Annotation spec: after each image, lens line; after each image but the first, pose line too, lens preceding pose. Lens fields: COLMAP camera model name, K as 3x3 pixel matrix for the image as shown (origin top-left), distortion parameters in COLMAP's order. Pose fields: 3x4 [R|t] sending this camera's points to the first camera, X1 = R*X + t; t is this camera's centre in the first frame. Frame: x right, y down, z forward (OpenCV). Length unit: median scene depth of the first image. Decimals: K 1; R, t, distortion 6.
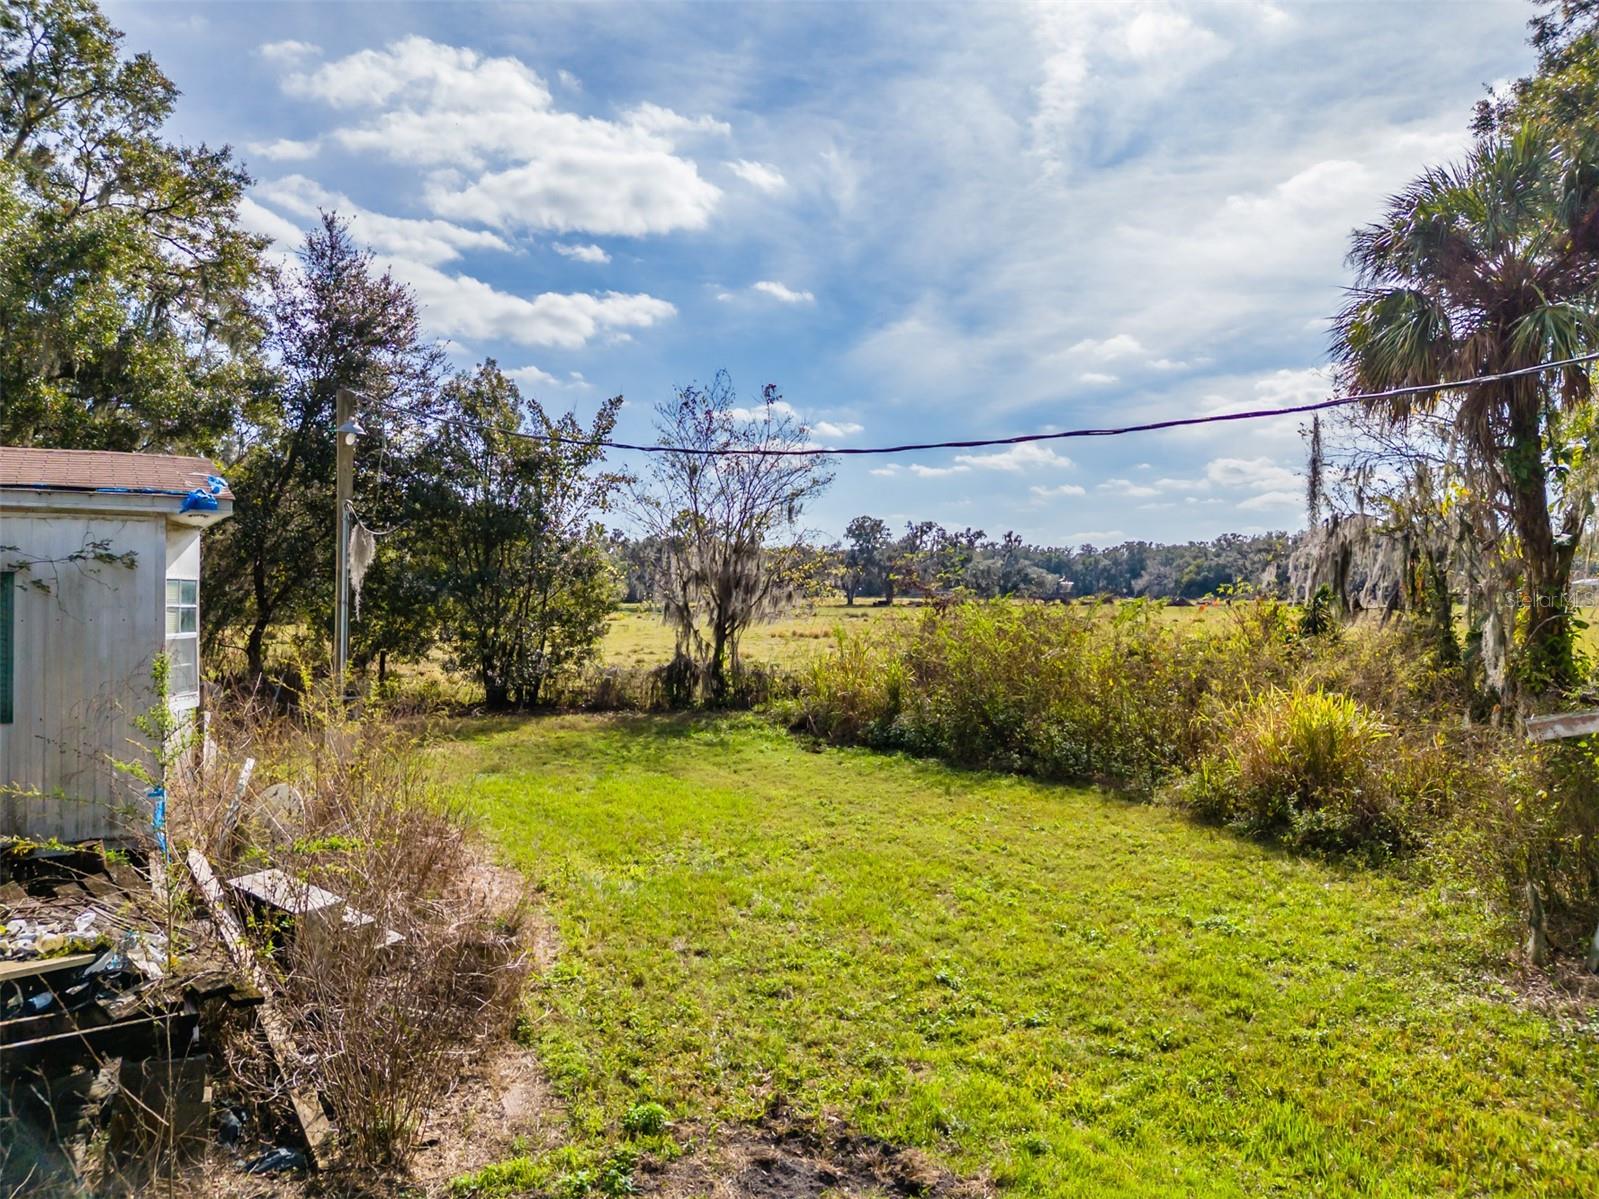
lens RADIAL K [[1099.3, 0, 802.8], [0, 1099.3, 575.5], [0, 0, 1]] dist [-0.009803, -0.008895]
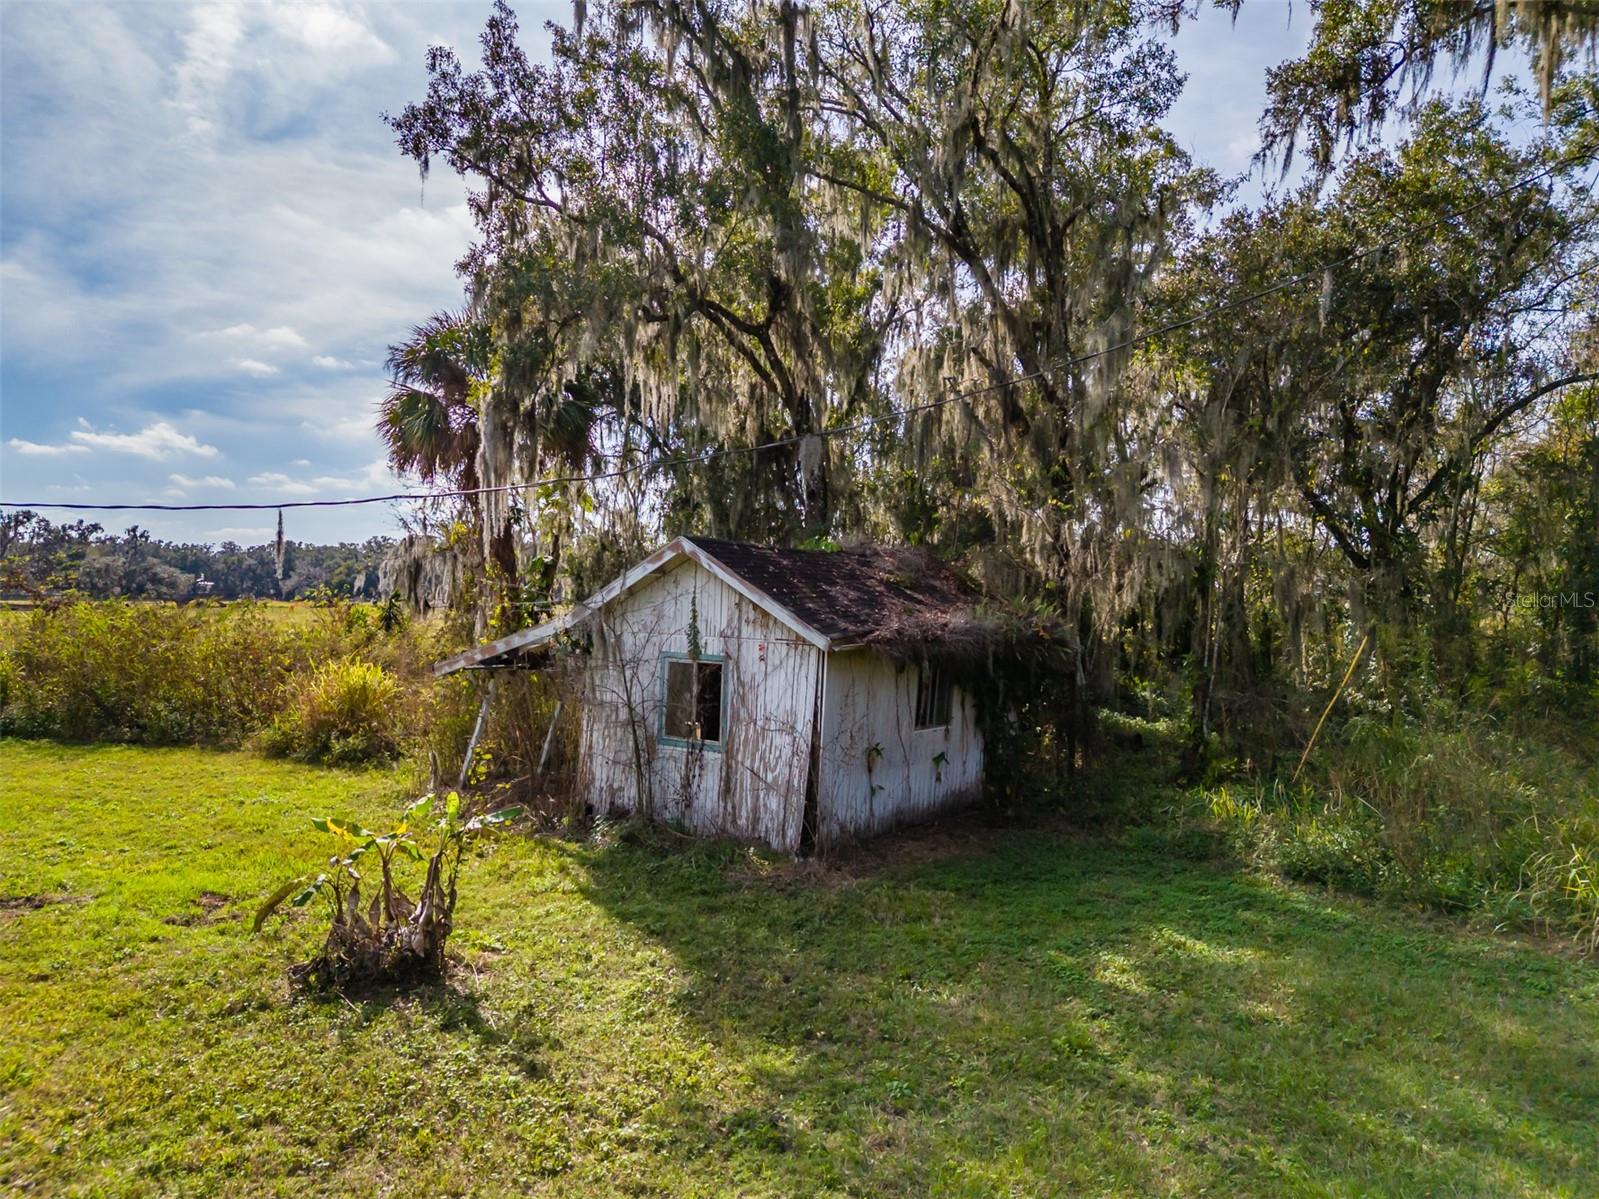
lens RADIAL K [[1099.3, 0, 802.8], [0, 1099.3, 575.5], [0, 0, 1]] dist [-0.009803, -0.008895]
pose [[0.743582, 0.012683, 0.668524, -0.039638], [-0.012275, 0.999911, -0.005318, -0.005978], [-0.668532, -0.004252, 0.743671, -0.261888]]
